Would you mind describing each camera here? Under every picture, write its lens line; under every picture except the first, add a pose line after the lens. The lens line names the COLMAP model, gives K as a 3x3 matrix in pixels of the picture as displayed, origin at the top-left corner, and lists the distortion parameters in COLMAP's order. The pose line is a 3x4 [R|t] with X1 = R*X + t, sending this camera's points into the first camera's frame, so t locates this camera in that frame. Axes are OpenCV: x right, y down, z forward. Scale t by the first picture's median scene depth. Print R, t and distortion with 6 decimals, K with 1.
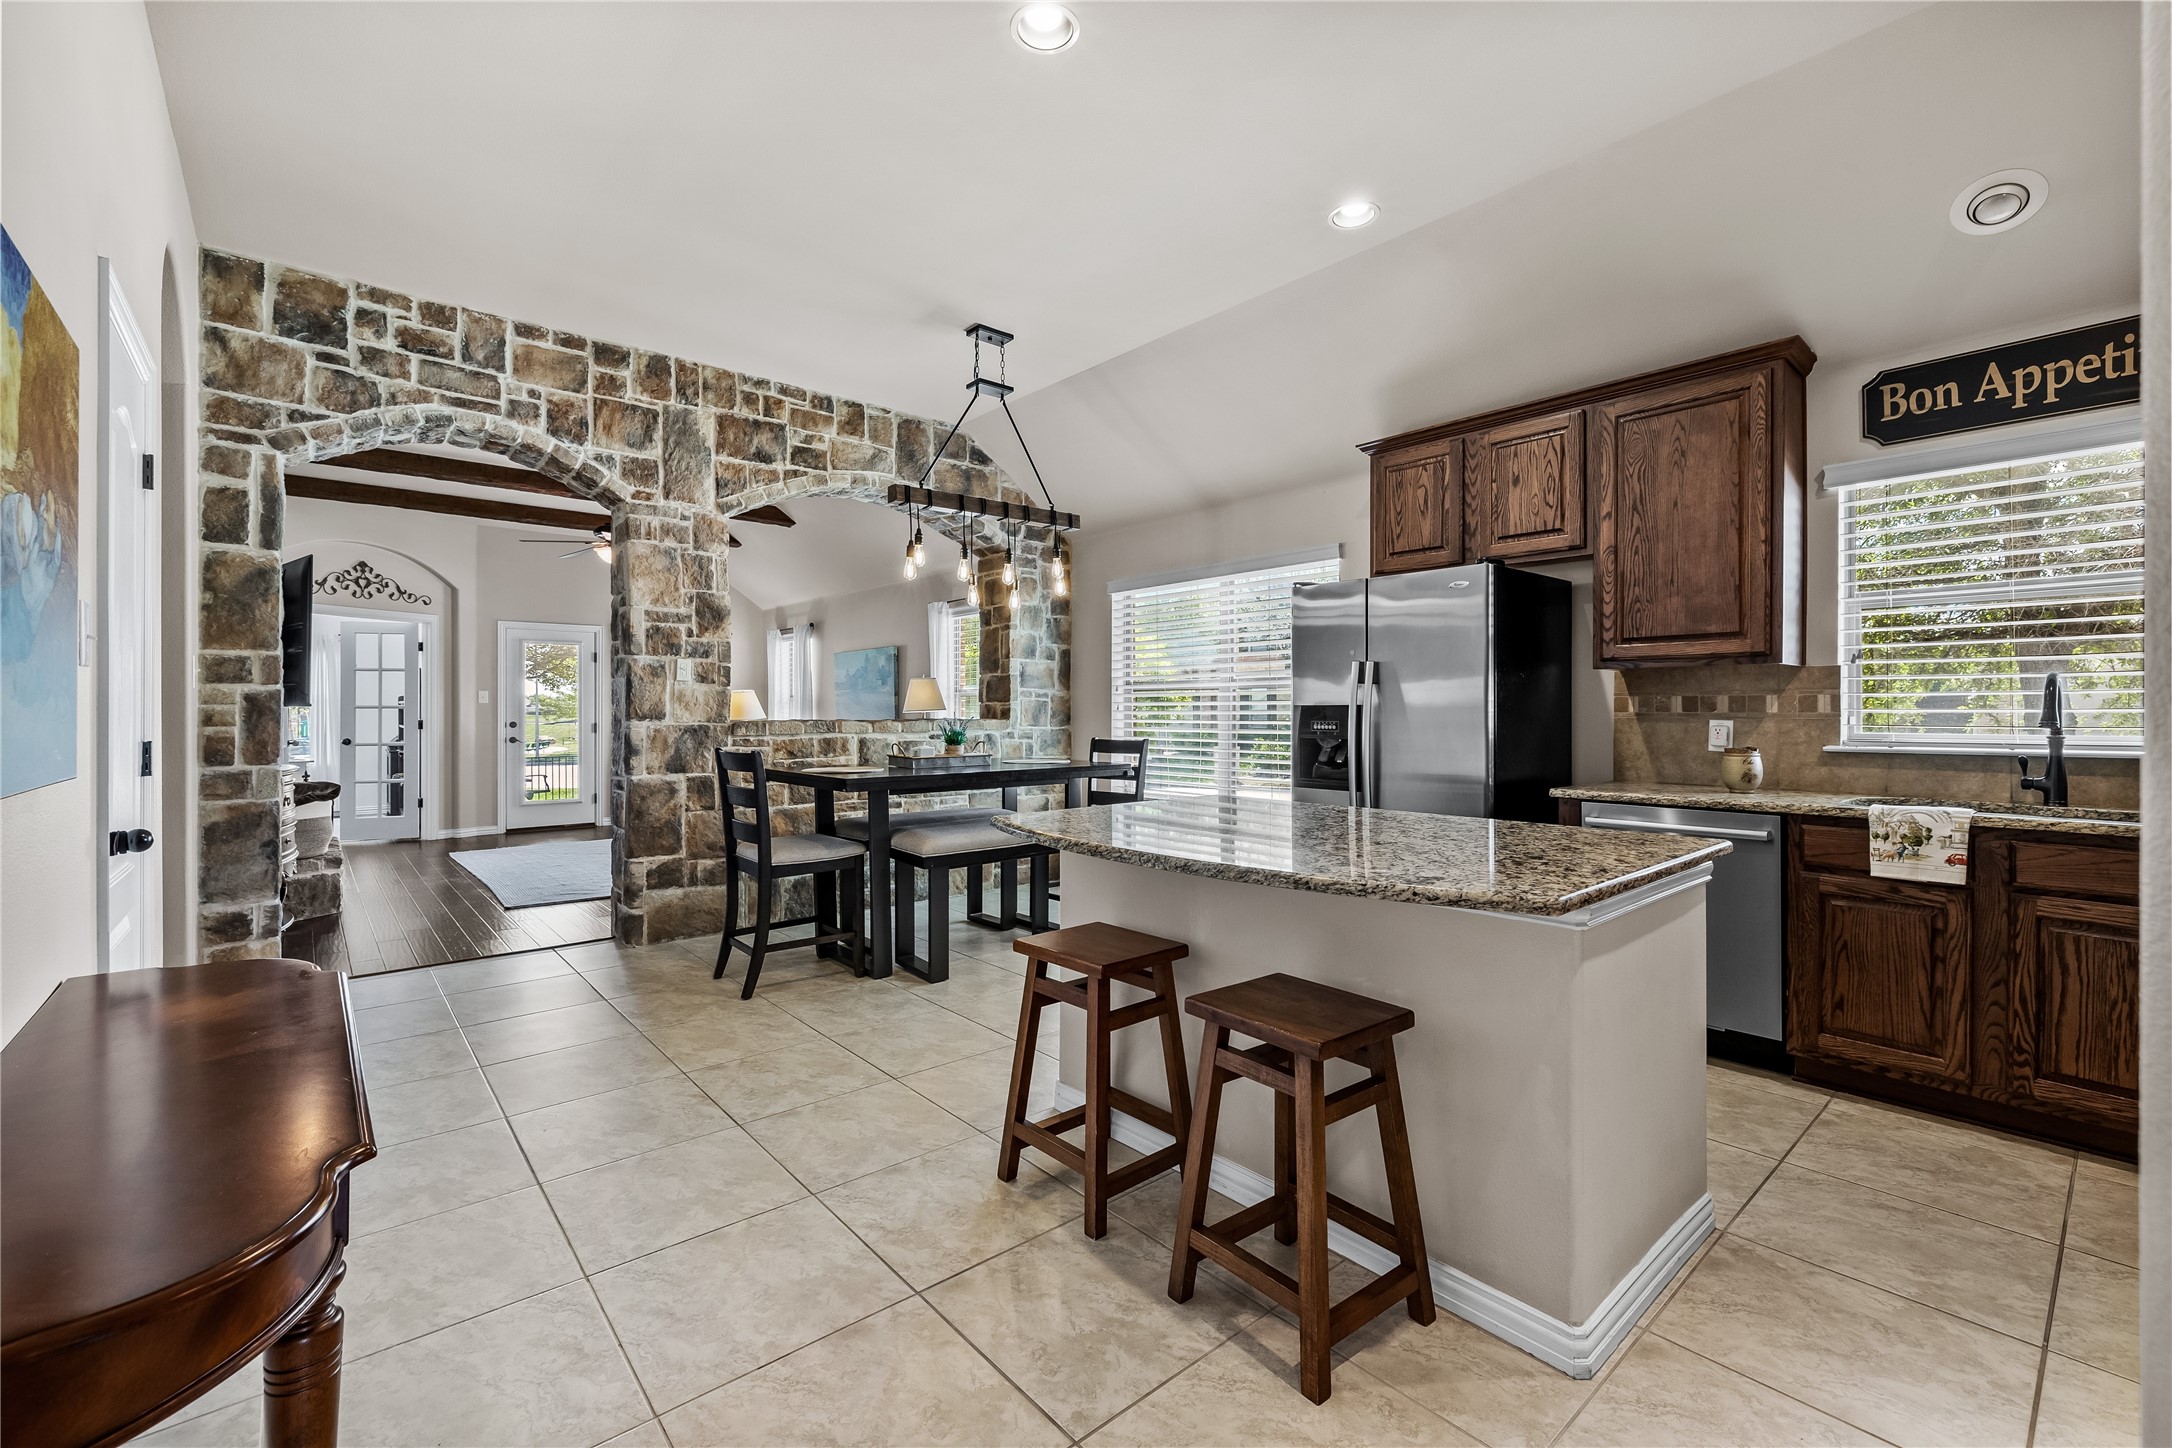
lens RADIAL K [[924.5, 0, 1071.2], [0, 924.5, 710.0], [0, 0, 1]] dist [-0.000098, 0.000219]
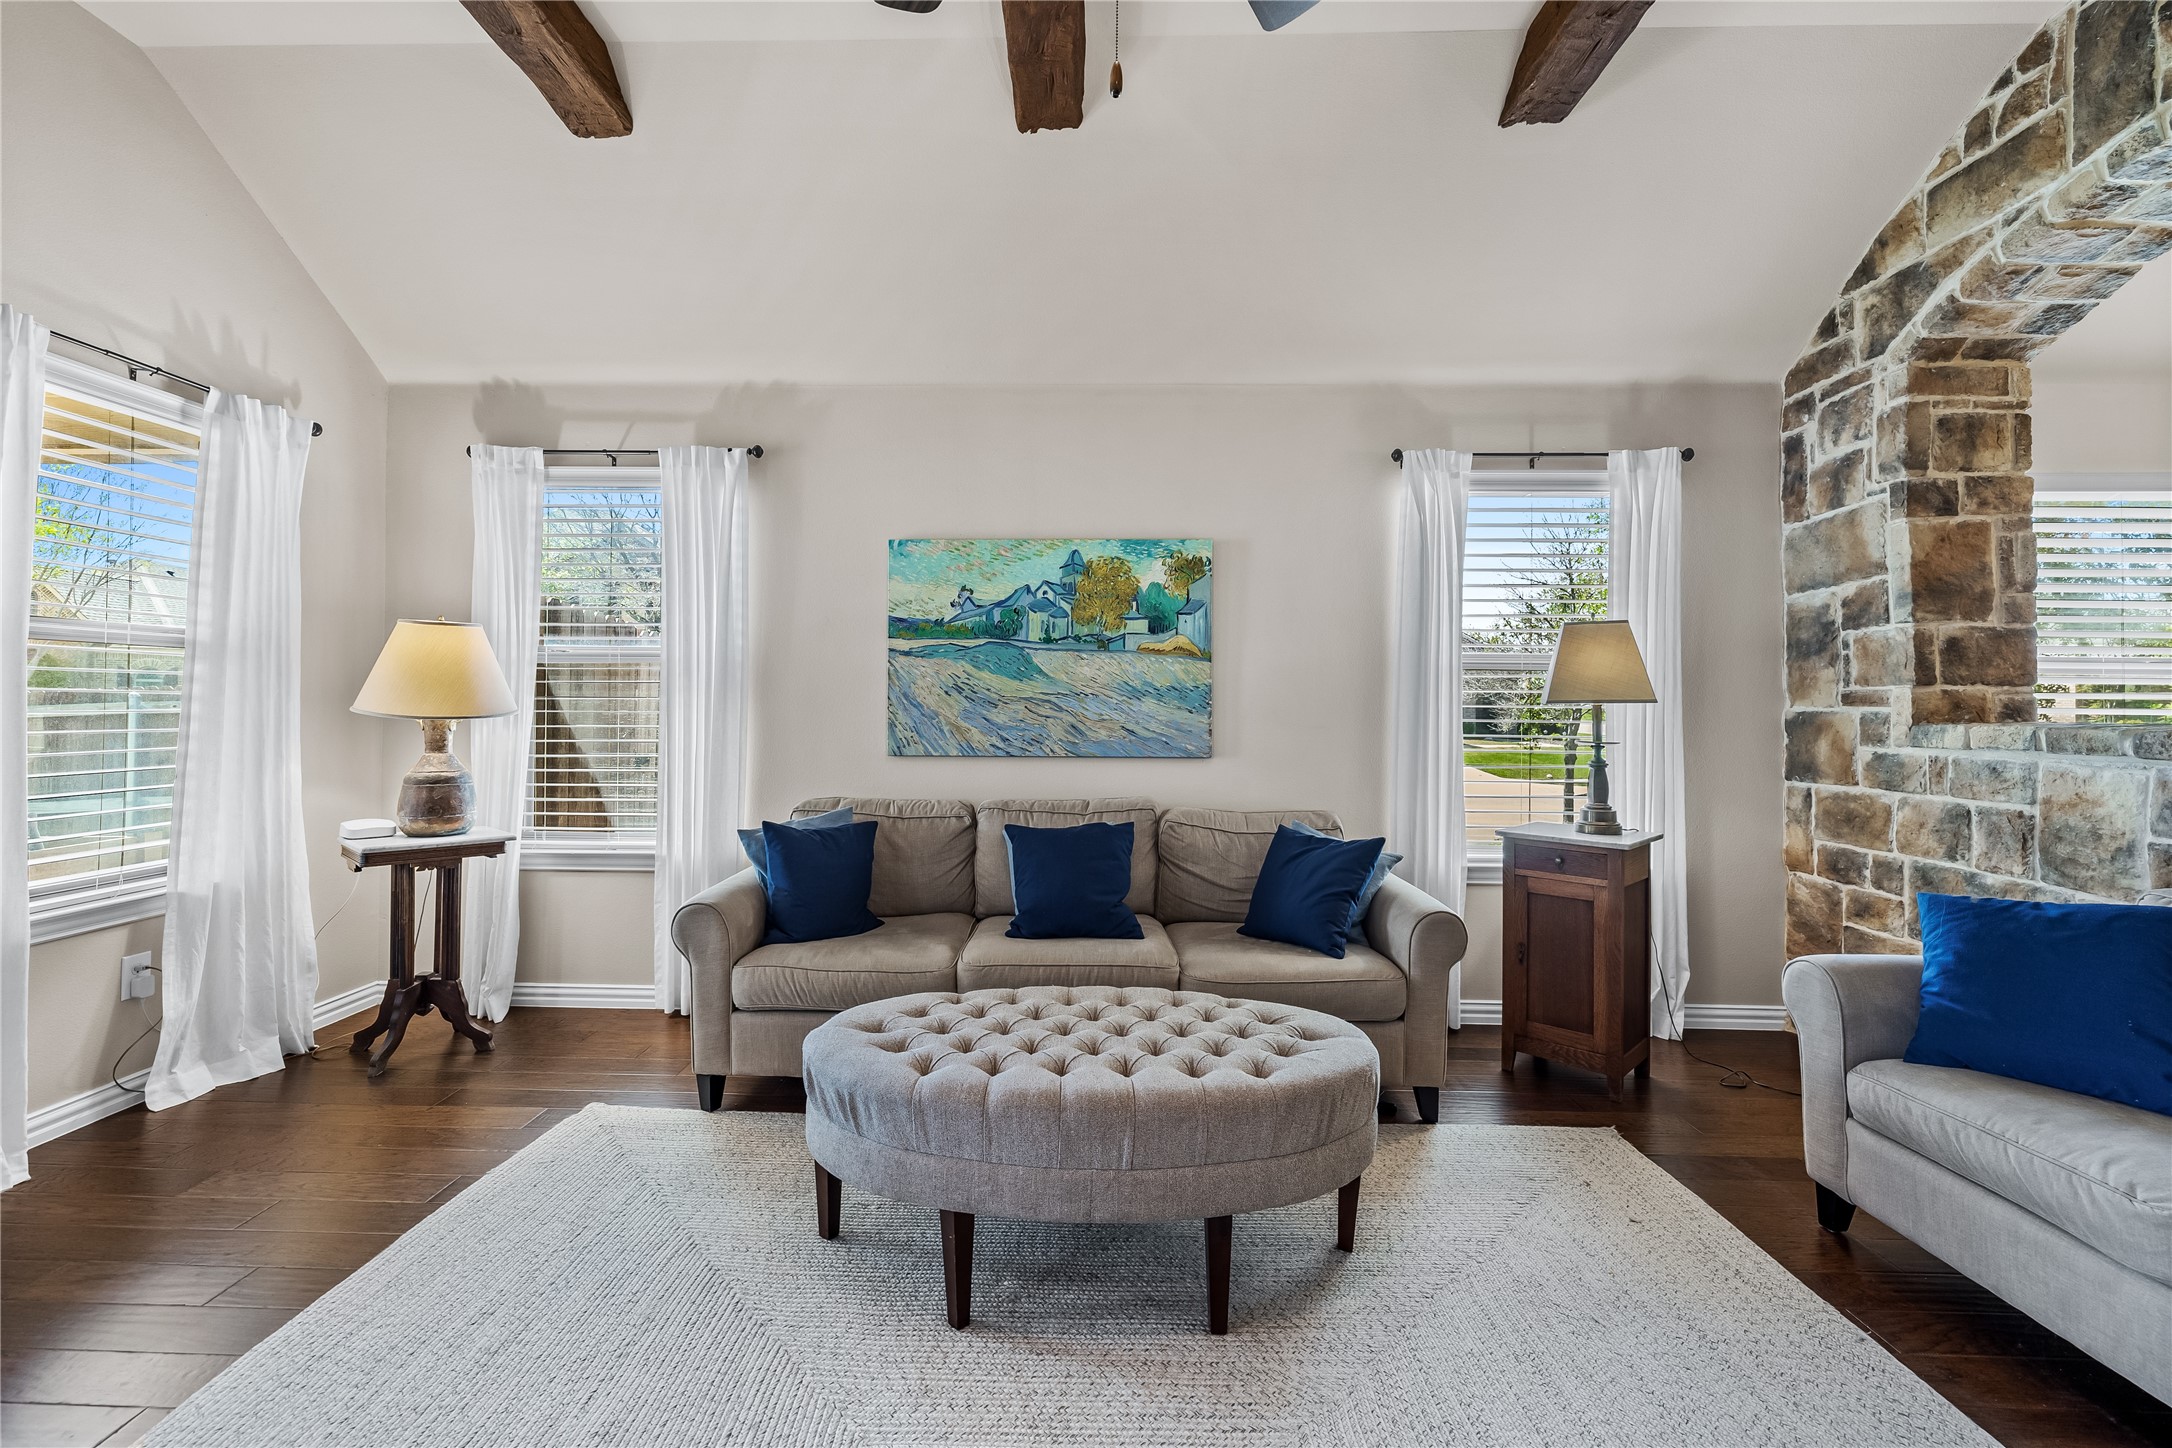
lens RADIAL K [[924.5, 0, 1060.9], [0, 924.5, 695.6], [0, 0, 1]] dist [-0.000098, 0.000219]
pose [[0.662189, 0.017368, 0.749135, -1.183516], [-0.012777, 0.999848, -0.011886, 0.012643], [-0.749228, -0.001701, 0.662310, 1.701567]]
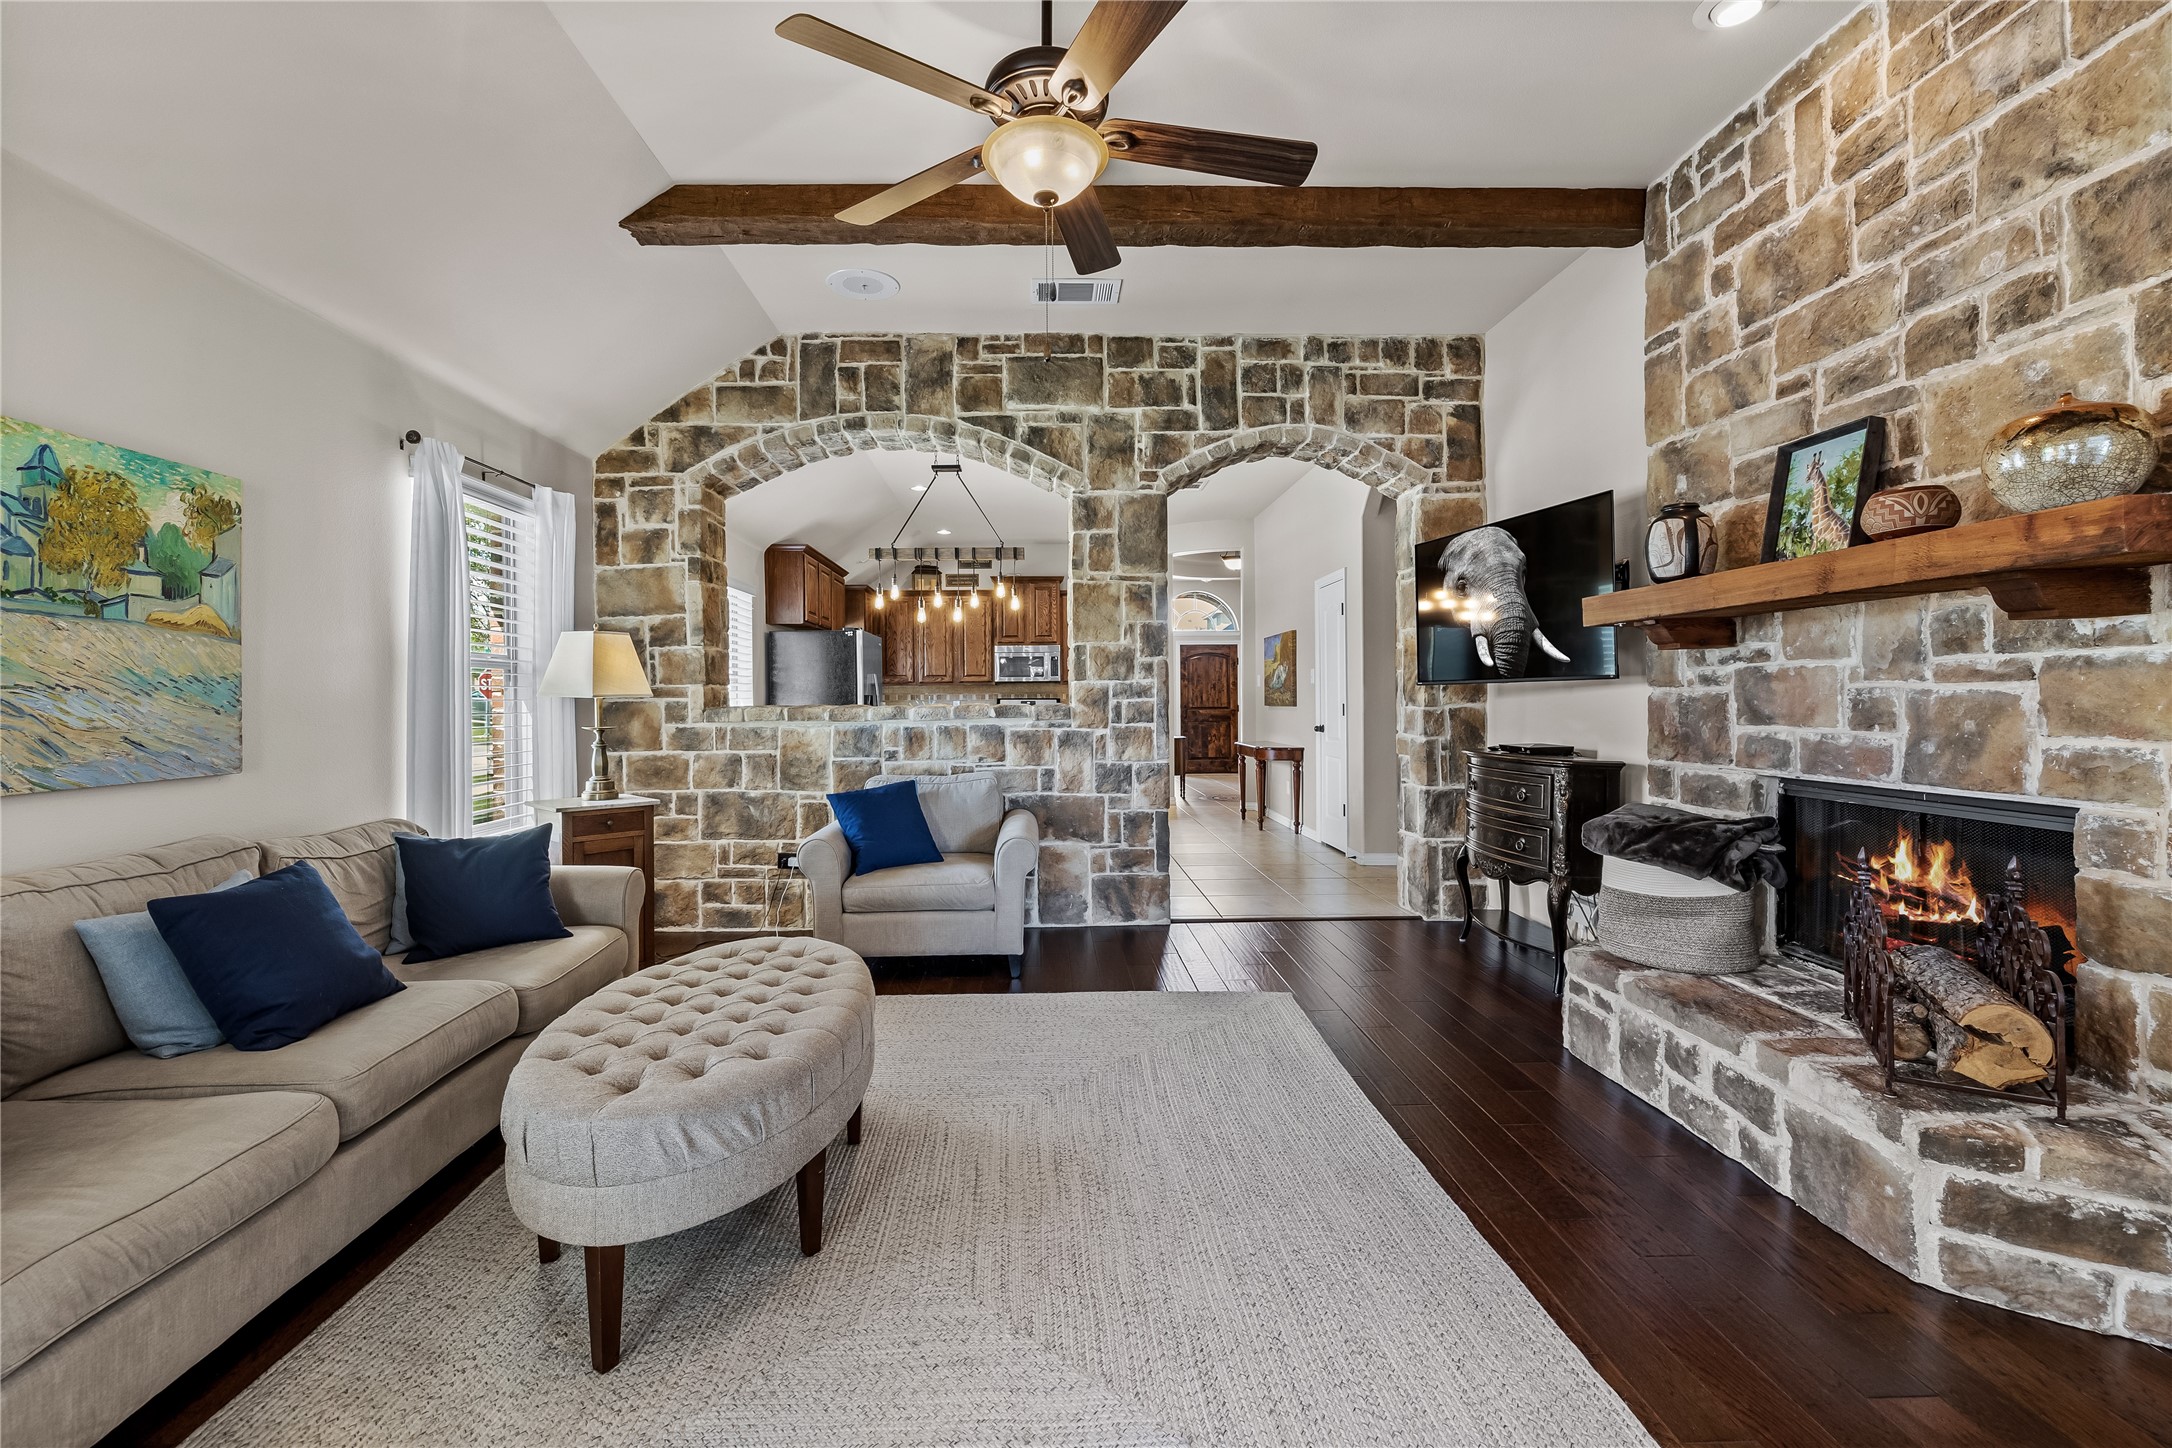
lens RADIAL K [[924.5, 0, 1057.5], [0, 924.5, 698.5], [0, 0, 1]] dist [-0.000098, 0.000219]
pose [[-0.778216, 0.009211, 0.627929, -1.294122], [0.008358, 0.999956, -0.004310, 0.014311], [-0.627941, 0.001894, -0.778259, 2.333404]]
